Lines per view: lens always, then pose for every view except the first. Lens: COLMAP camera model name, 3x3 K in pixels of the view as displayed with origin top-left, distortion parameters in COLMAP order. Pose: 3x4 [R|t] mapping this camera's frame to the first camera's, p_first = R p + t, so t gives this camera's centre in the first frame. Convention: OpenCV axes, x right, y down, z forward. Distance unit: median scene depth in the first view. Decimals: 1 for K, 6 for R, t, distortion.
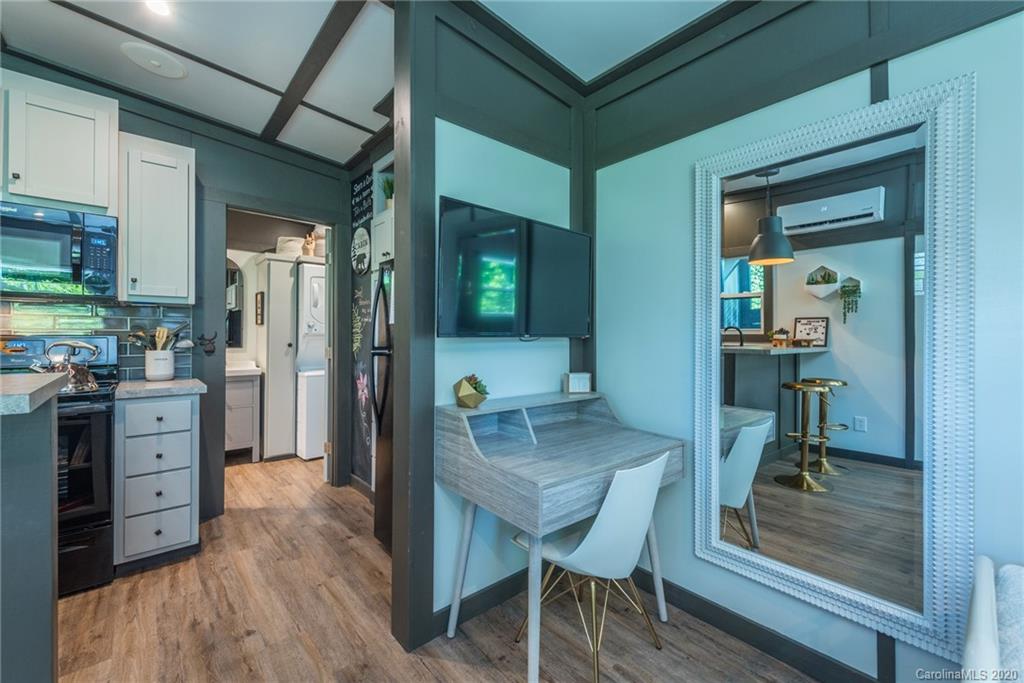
lens RADIAL K [[425.1, 0, 506.6], [0, 425.1, 342.7], [0, 0, 1]] dist [0.000036, -0.000321]
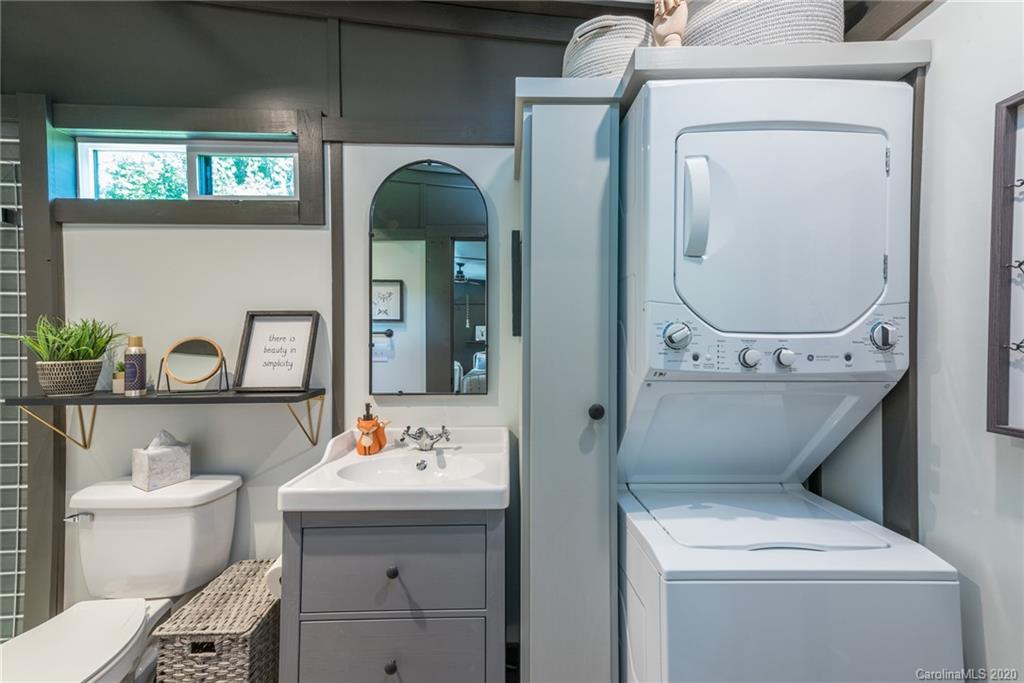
lens RADIAL K [[425.1, 0, 506.6], [0, 425.1, 342.7], [0, 0, 1]] dist [0.000036, -0.000321]
pose [[0.775612, 0.000019, -0.631210, -0.383089], [0.001732, 0.999996, 0.002157, -0.038186], [0.631208, -0.002766, 0.775609, 0.753482]]
